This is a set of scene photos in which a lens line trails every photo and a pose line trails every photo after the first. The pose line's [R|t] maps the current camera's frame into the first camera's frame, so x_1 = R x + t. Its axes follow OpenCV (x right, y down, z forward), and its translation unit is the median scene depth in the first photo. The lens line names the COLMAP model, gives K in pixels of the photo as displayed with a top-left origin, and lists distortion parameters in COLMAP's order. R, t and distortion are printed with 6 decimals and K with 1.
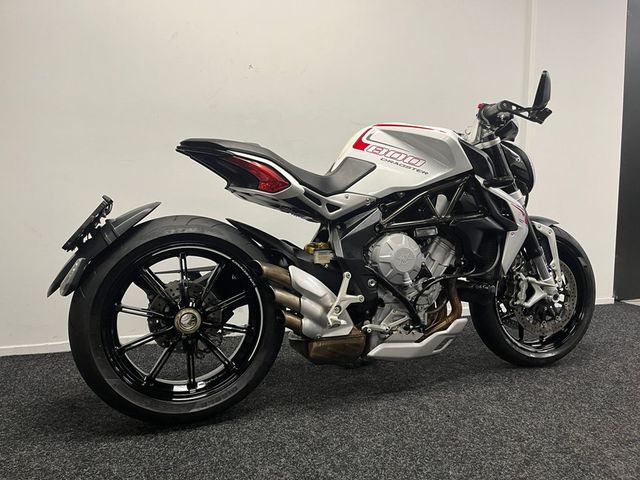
lens RADIAL K [[491.2, 0, 322.8], [0, 491.2, 237.4], [0, 0, 1]] dist [0.038387, -0.007603]
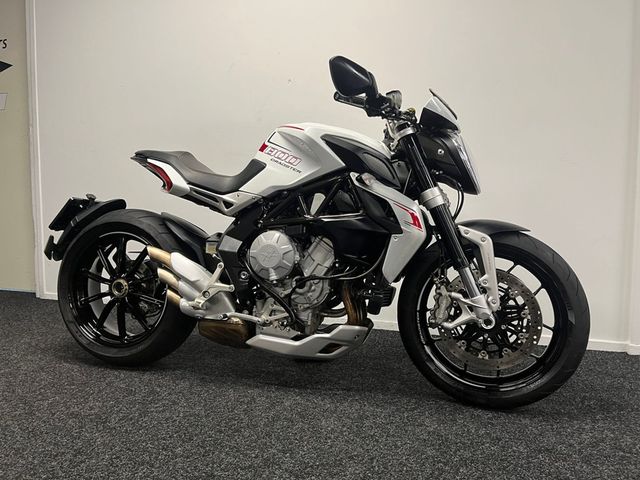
lens RADIAL K [[491.2, 0, 322.8], [0, 491.2, 237.4], [0, 0, 1]] dist [0.038387, -0.007603]
pose [[0.801350, 0.048819, -0.596201, 0.871791], [-0.058989, 0.998256, 0.002453, -0.002183], [0.595280, 0.033203, 0.802832, 0.234752]]
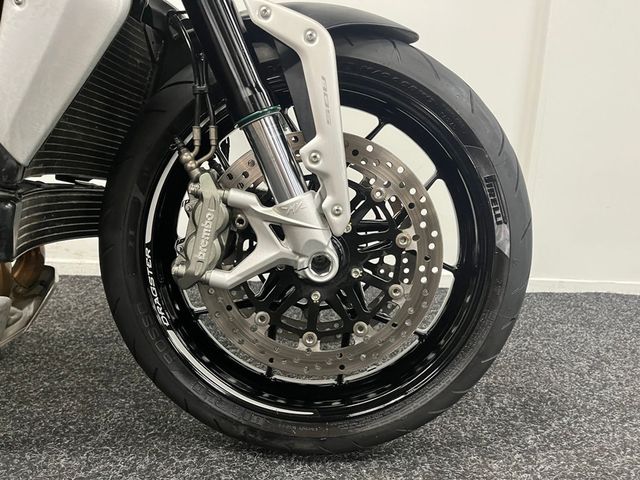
lens RADIAL K [[491.2, 0, 322.8], [0, 491.2, 237.4], [0, 0, 1]] dist [0.038387, -0.007603]
pose [[0.956524, 0.086770, -0.278446, 0.665720], [-0.059599, 0.992725, 0.104618, 0.087693], [0.285498, -0.083474, 0.954737, 0.855205]]
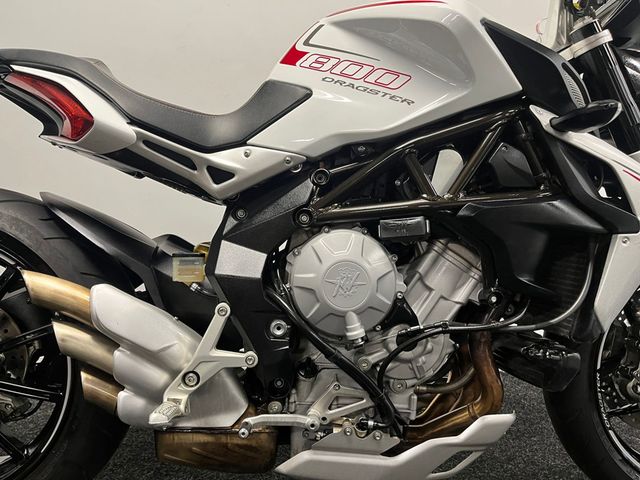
lens RADIAL K [[491.2, 0, 322.8], [0, 491.2, 237.4], [0, 0, 1]] dist [0.038387, -0.007603]
pose [[0.951999, 0.038277, -0.303697, 0.285352], [-0.038510, 0.999245, 0.005224, -0.001679], [0.303667, 0.006722, 0.952754, 0.543851]]
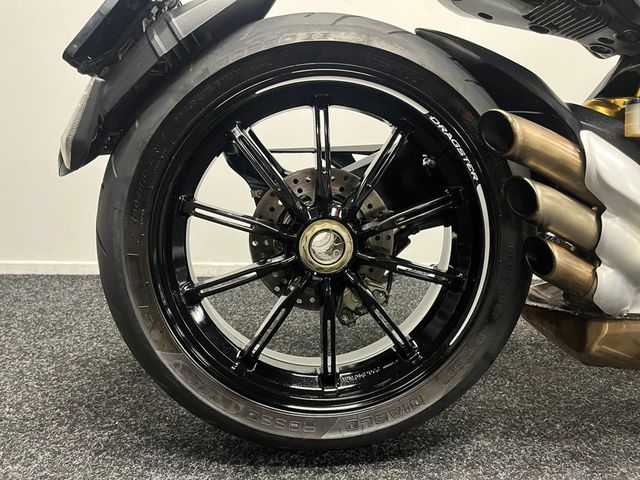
lens RADIAL K [[491.2, 0, 322.8], [0, 491.2, 237.4], [0, 0, 1]] dist [0.038387, -0.007603]
pose [[0.958952, 0.078888, -0.272374, -0.139739], [-0.042714, 0.989749, 0.136277, 0.090300], [0.280333, -0.119049, 0.952492, 0.516652]]
